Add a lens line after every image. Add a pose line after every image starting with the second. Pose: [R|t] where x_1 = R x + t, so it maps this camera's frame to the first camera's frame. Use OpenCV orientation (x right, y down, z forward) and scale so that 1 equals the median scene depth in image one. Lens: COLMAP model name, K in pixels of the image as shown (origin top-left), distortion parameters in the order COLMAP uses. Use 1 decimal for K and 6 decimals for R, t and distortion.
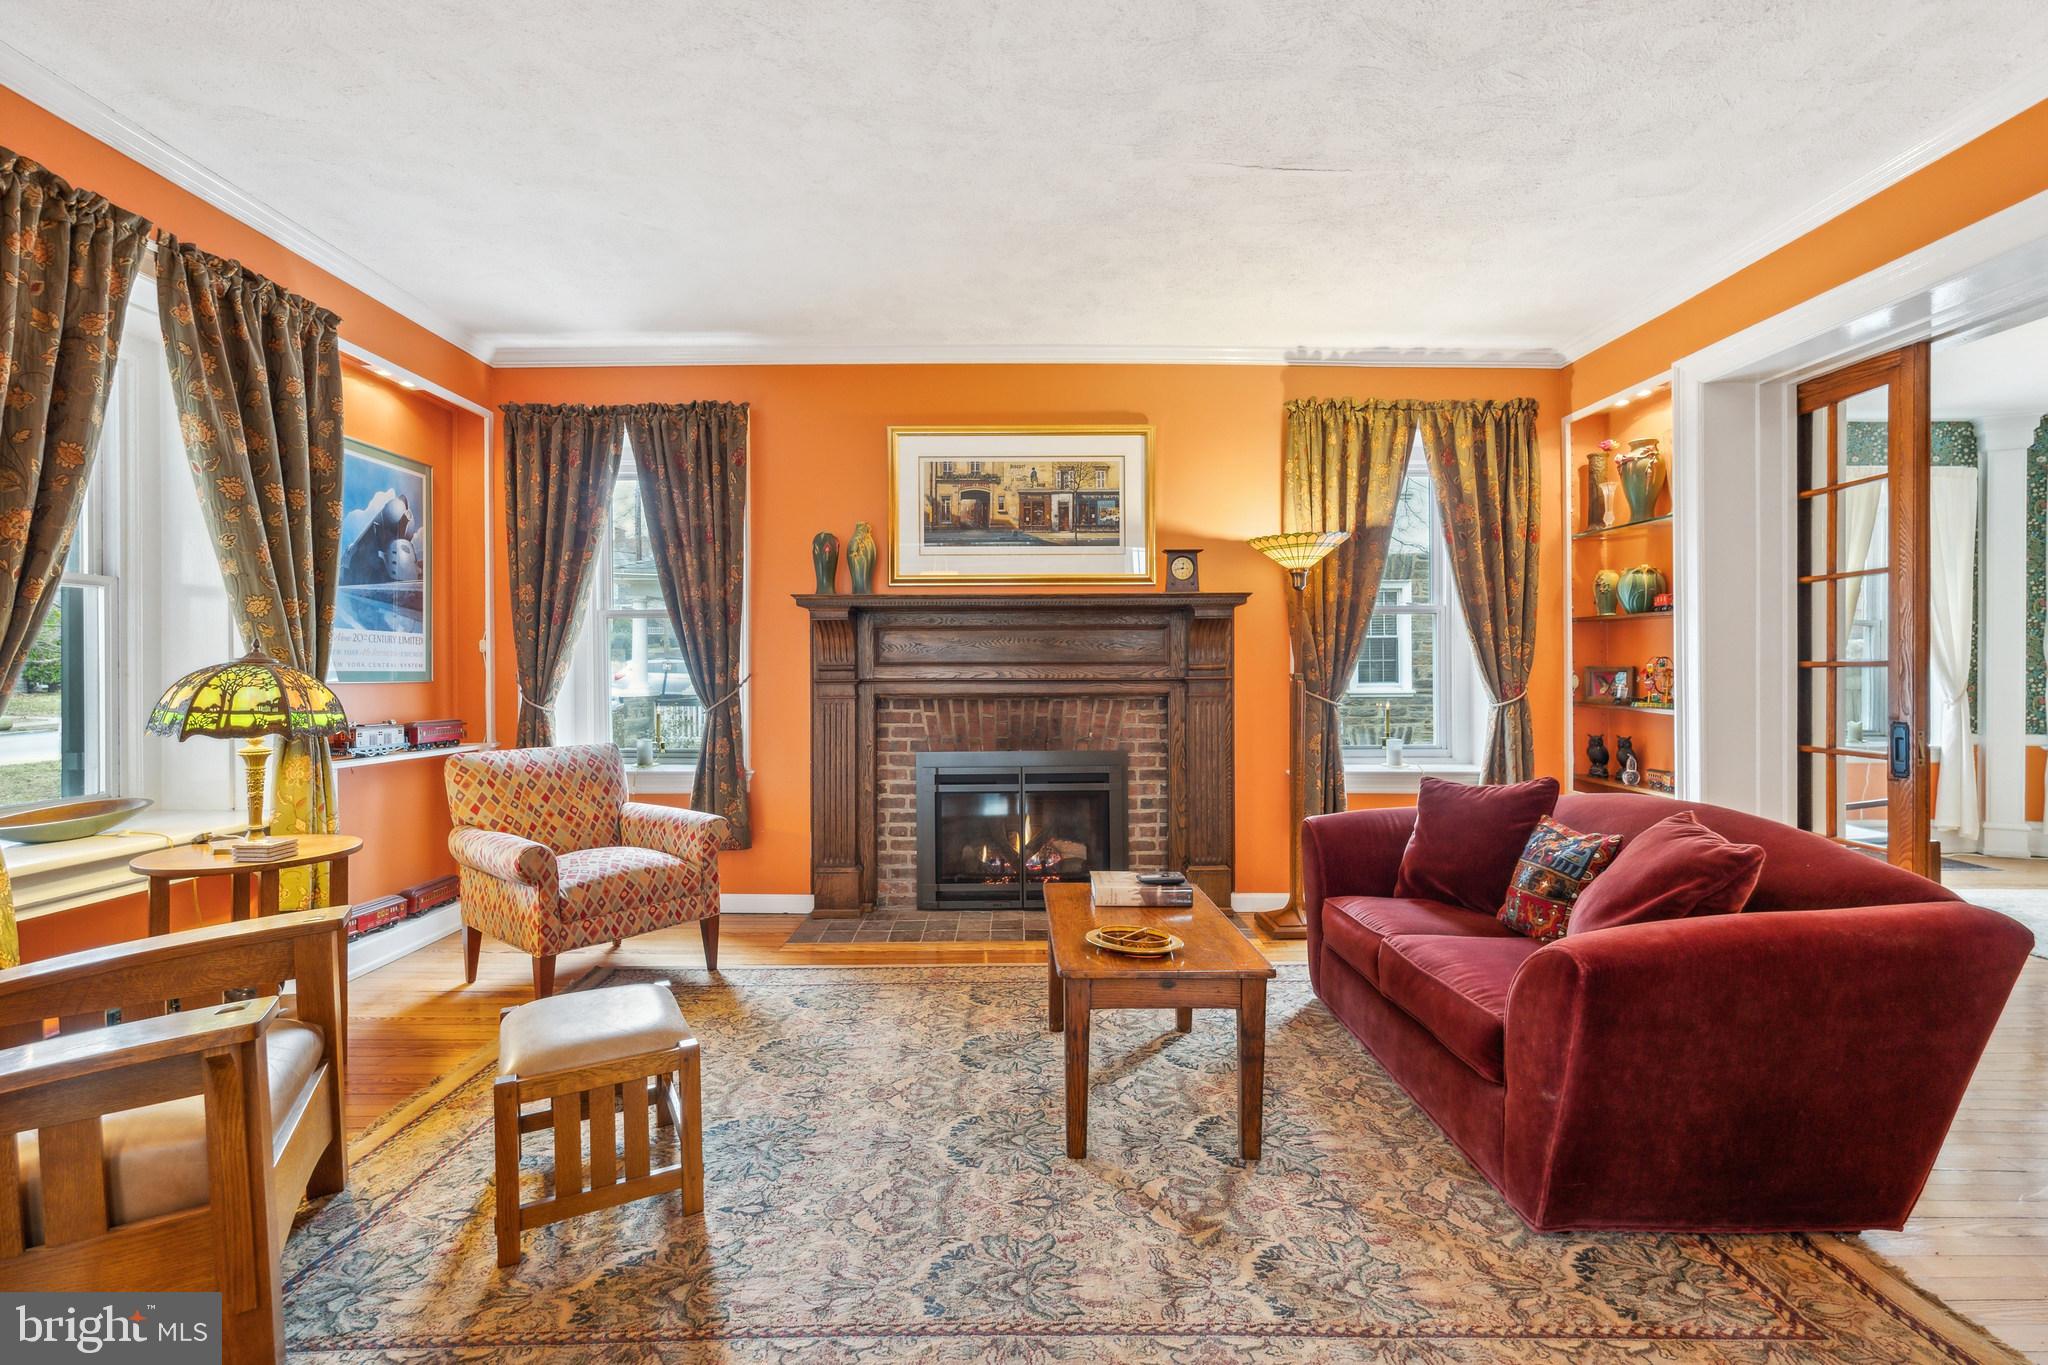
lens RADIAL K [[906.6, 0, 1024.5], [0, 906.6, 676.6], [0, 0, 1]] dist [-0.004349, 0.000438]
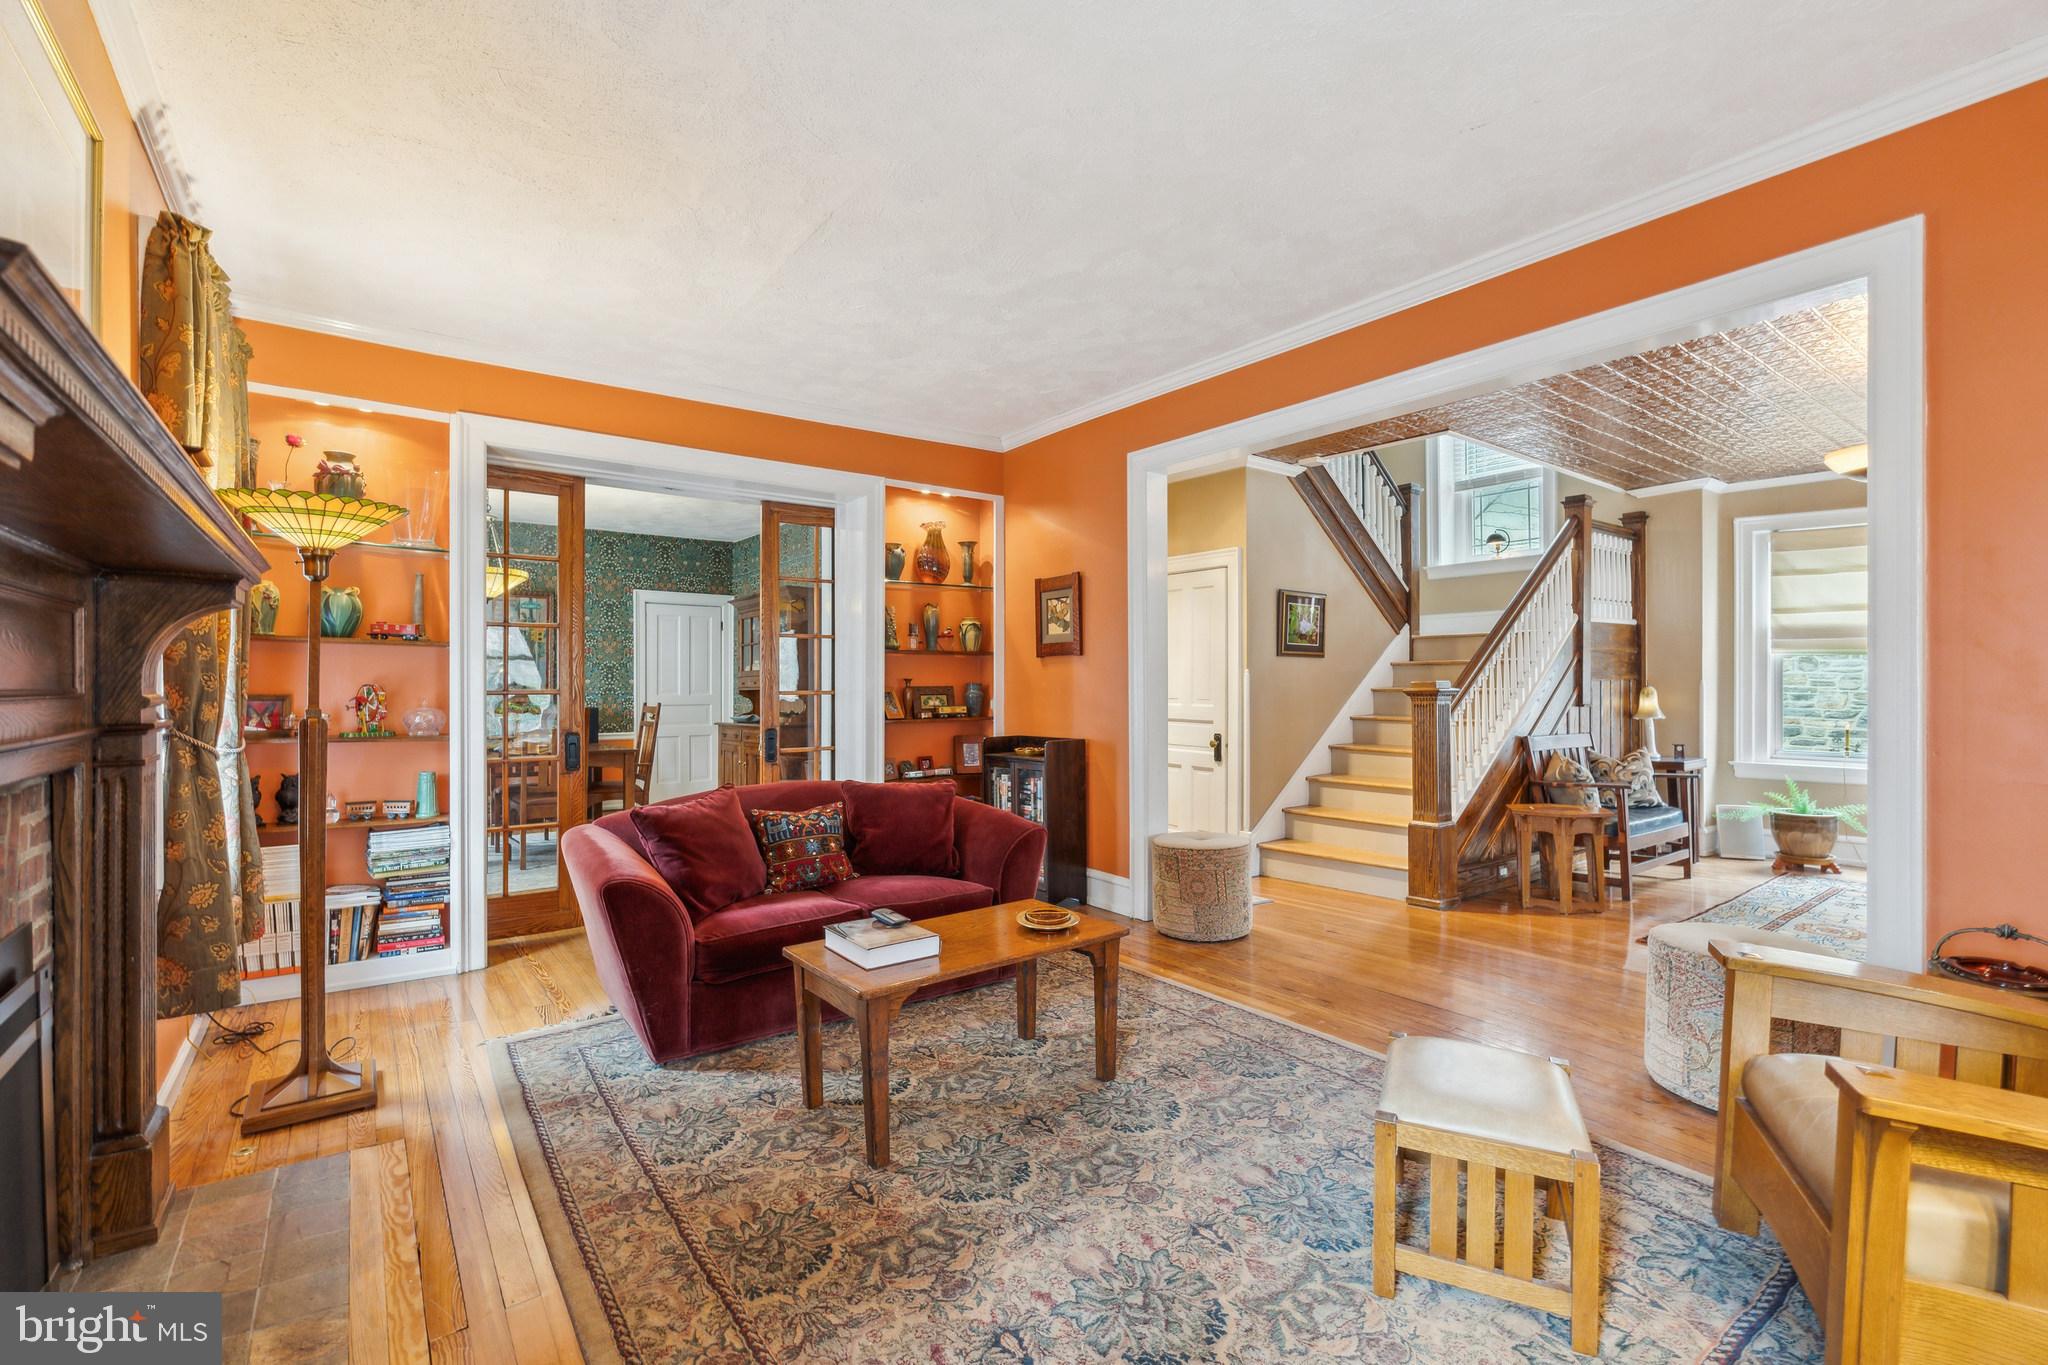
lens RADIAL K [[902.6, 0, 1020.7], [0, 902.6, 682.9], [0, 0, 1]] dist [-0.005967, 0.000420]
pose [[-0.586118, 0.003012, 0.810220, -0.444250], [0.004082, 0.999991, -0.000765, -0.018258], [-0.810215, 0.002859, -0.586125, 0.897064]]
